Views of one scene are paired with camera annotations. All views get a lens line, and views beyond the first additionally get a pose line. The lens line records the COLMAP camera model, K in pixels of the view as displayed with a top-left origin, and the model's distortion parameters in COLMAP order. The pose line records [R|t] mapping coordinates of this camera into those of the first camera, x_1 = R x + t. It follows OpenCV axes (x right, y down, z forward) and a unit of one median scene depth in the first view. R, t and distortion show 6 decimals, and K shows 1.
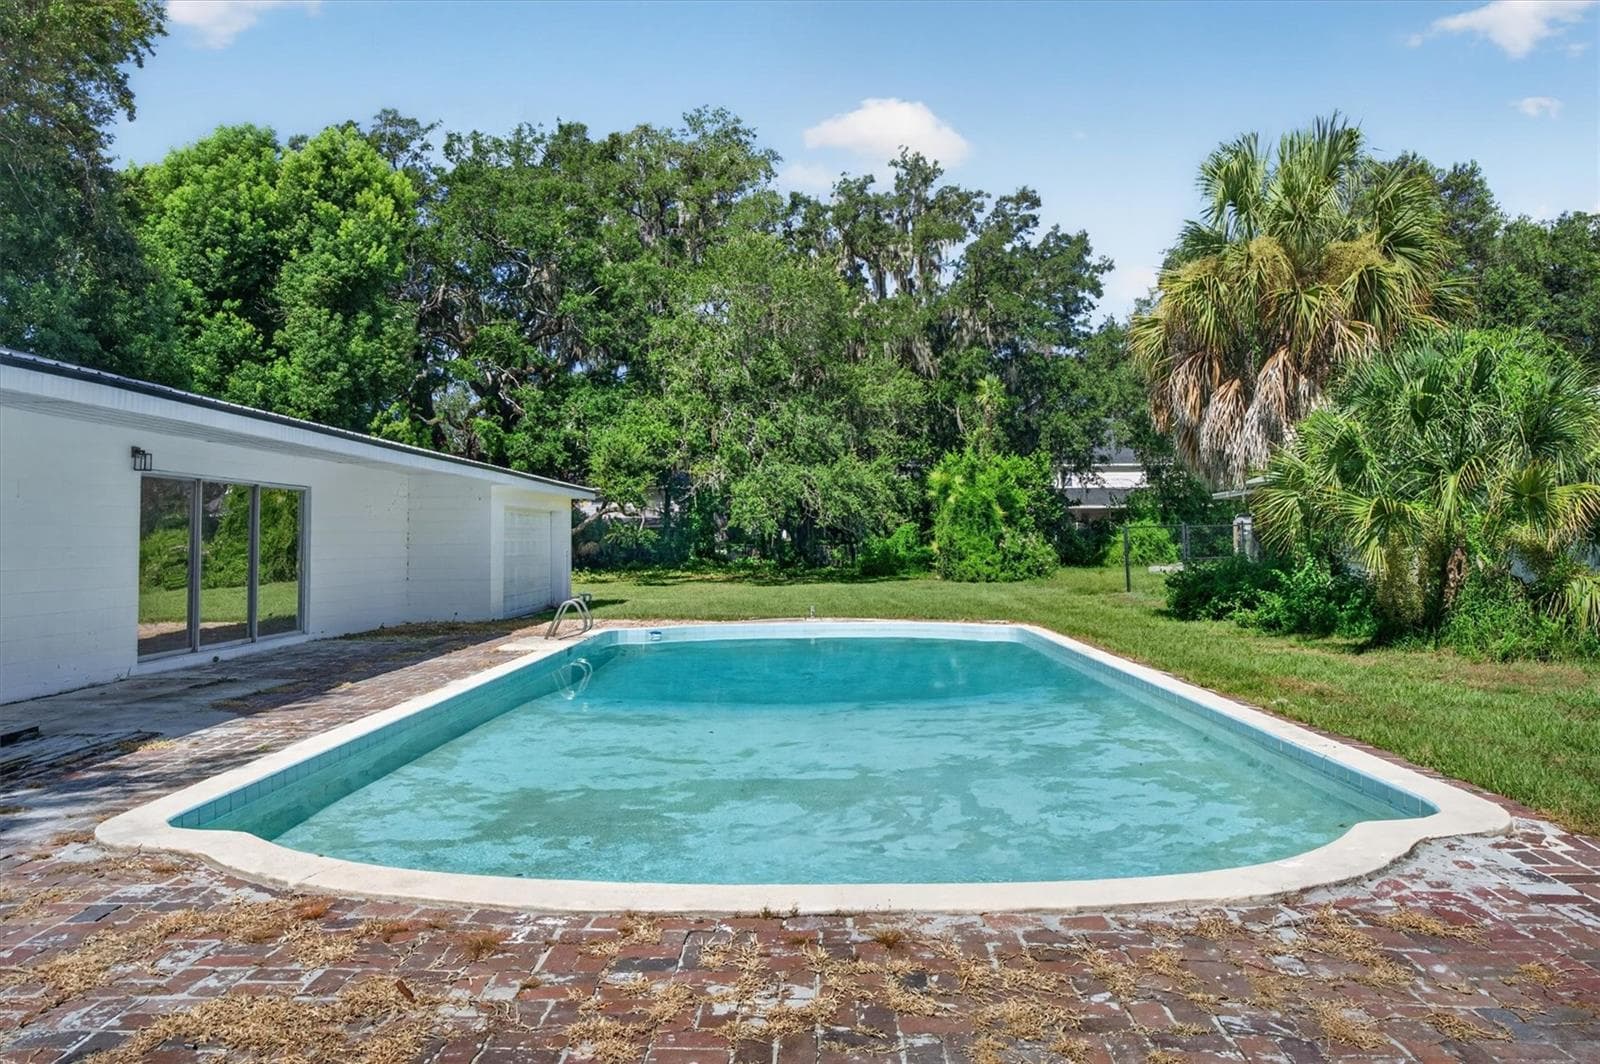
lens RADIAL K [[1181.5, 0, 813.0], [0, 1181.5, 474.0], [0, 0, 1]] dist [0.006140, 0.008799]
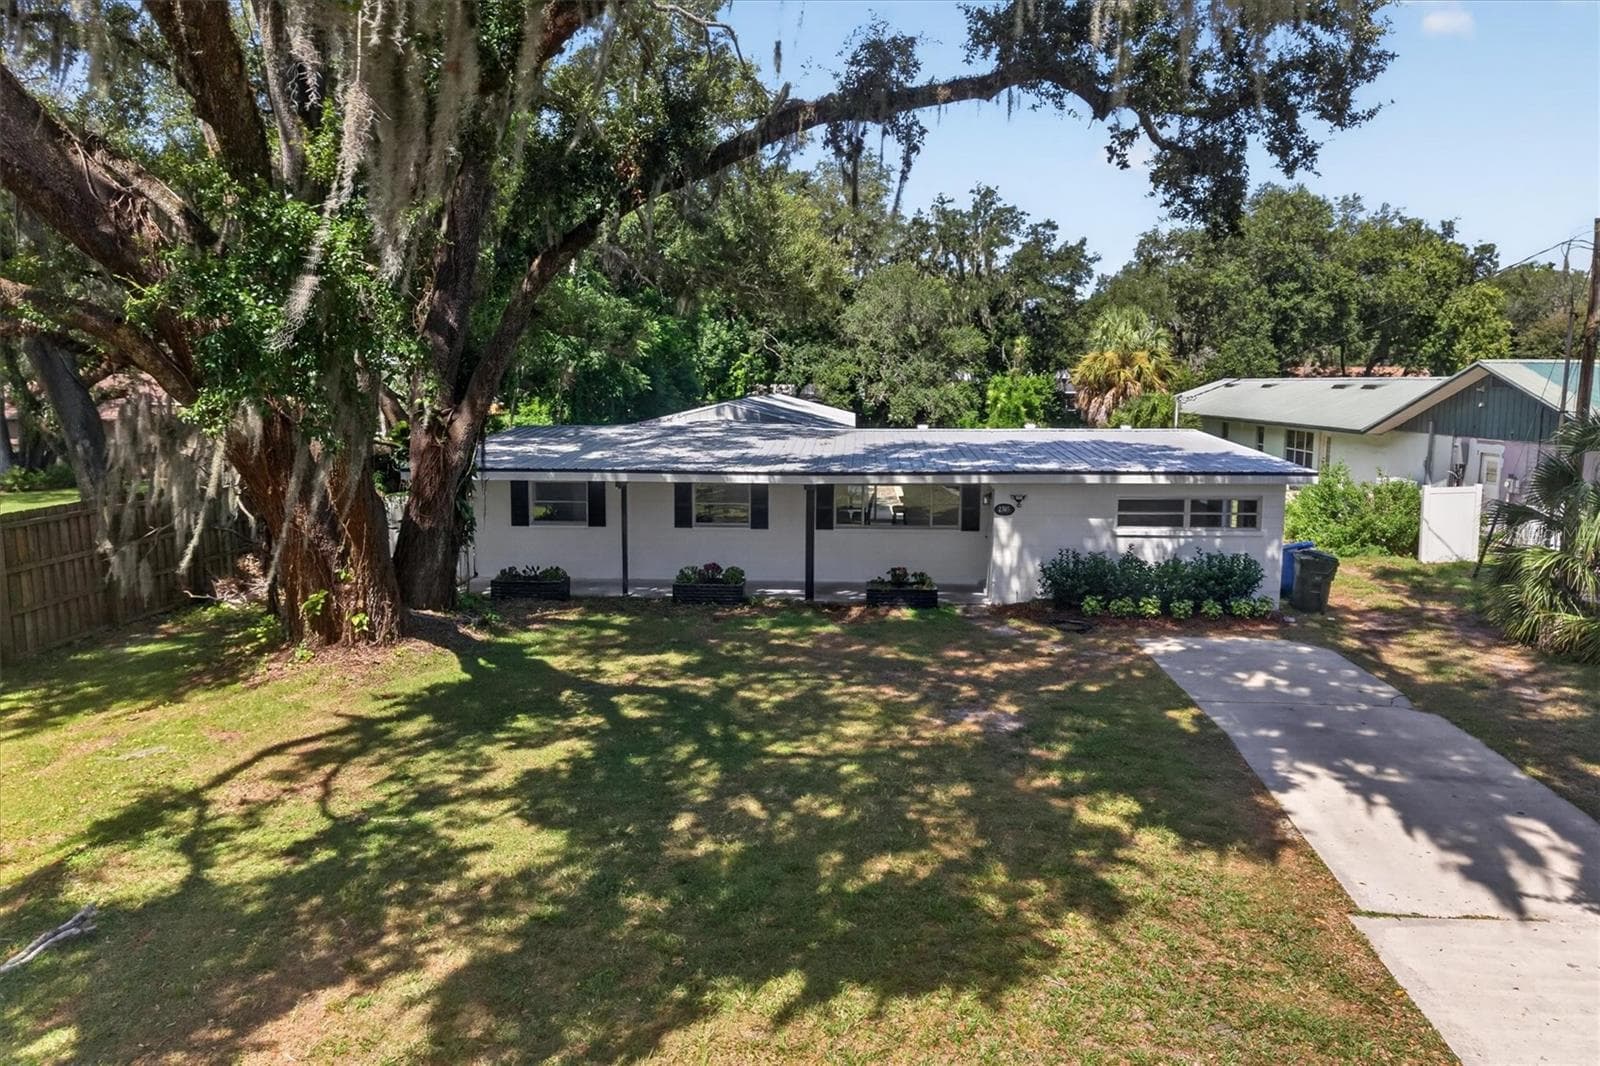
lens RADIAL K [[1113.0, 0, 792.8], [0, 1113.0, 571.6], [0, 0, 1]] dist [0.017322, -0.014509]
pose [[0.998776, 0.021678, -0.044466, -0.140011], [-0.011137, 0.974327, 0.224861, -0.125789], [0.048199, -0.224090, 0.973376, -0.901111]]
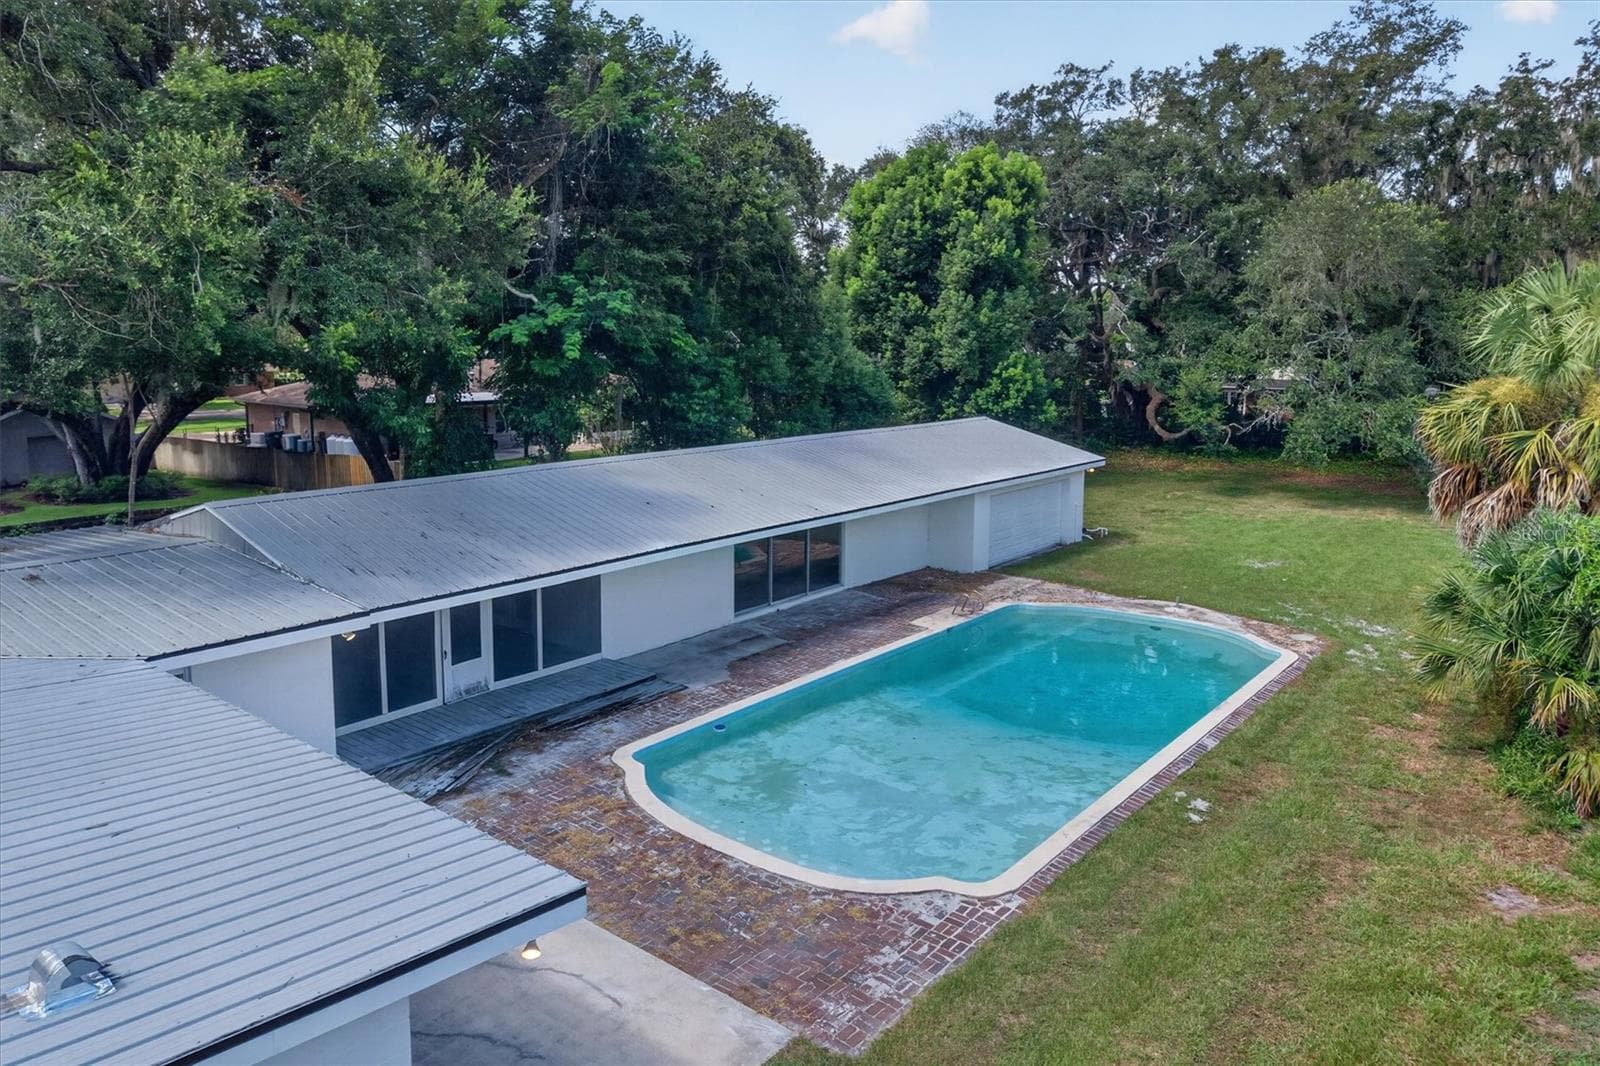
lens RADIAL K [[1078.6, 0, 789.1], [0, 1078.6, 501.8], [0, 0, 1]] dist [0.028787, -0.034989]
pose [[0.770523, 0.111525, -0.627579, 0.220855], [0.025157, 0.978487, 0.204770, -0.137675], [0.636915, -0.173568, 0.751141, -0.116215]]
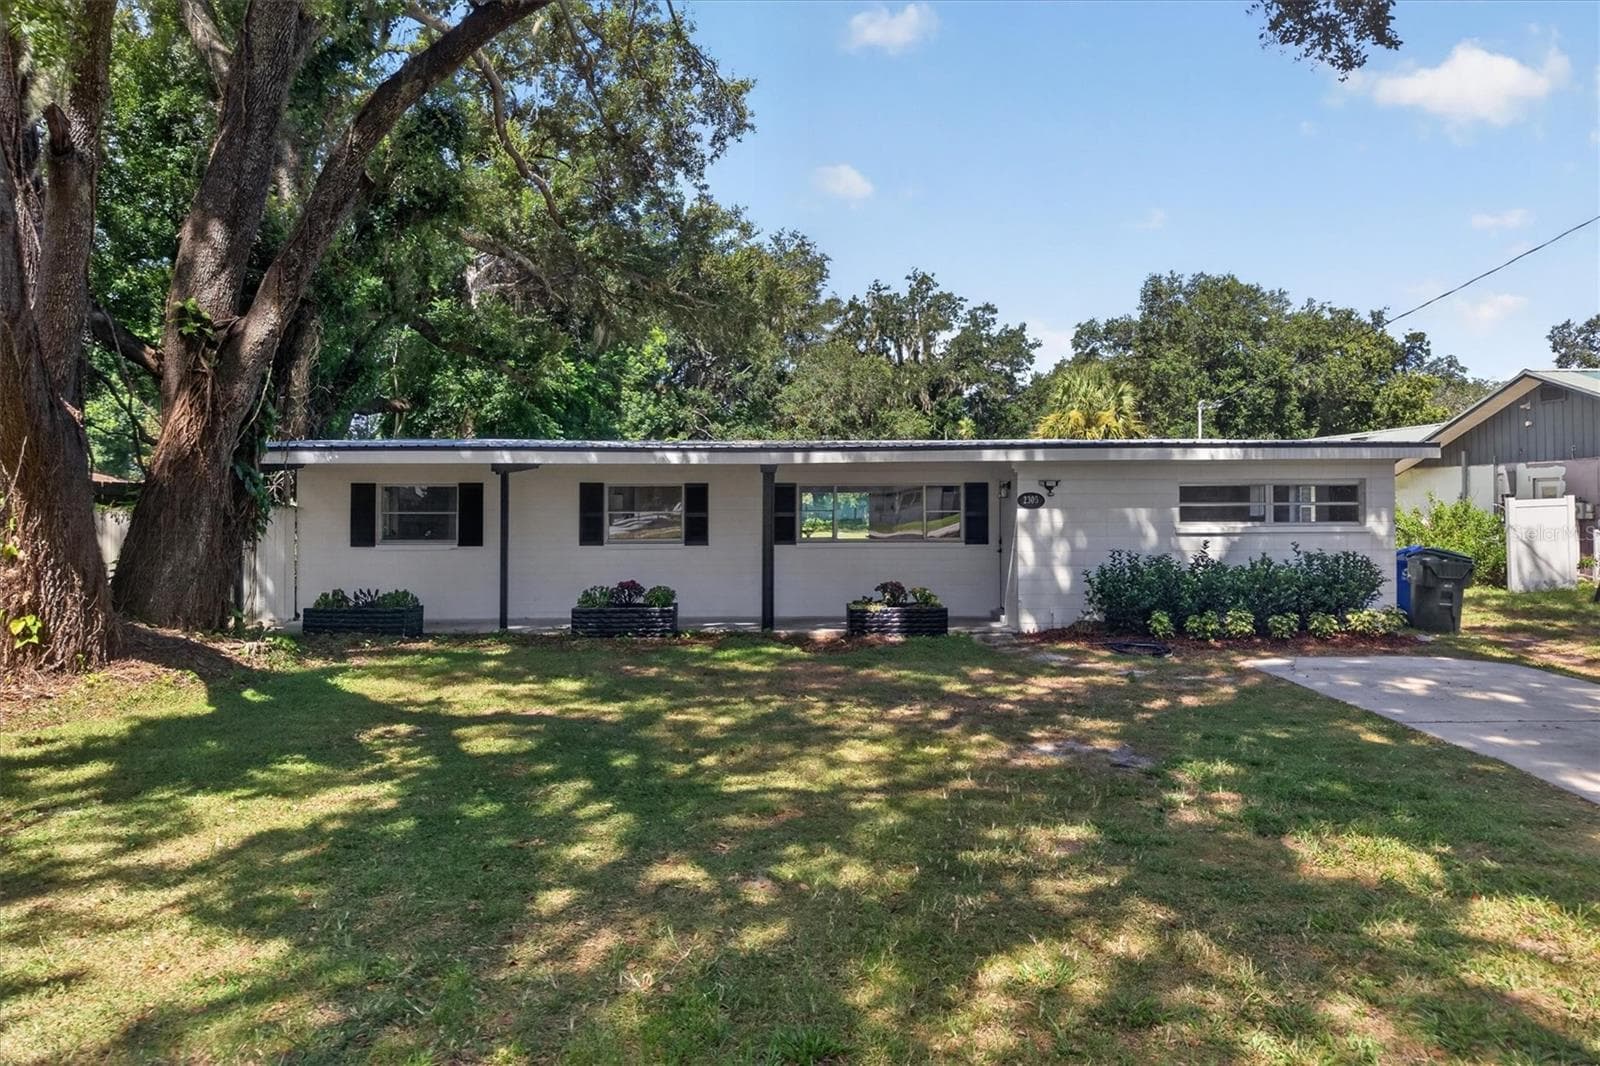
lens RADIAL K [[1113.0, 0, 812.0], [0, 1113.0, 530.5], [0, 0, 1]] dist [0.017322, -0.014509]
pose [[0.999416, 0.005785, 0.033674, -0.154633], [-0.008389, 0.996940, 0.077713, -0.047766], [-0.033121, -0.077950, 0.996407, -0.745832]]
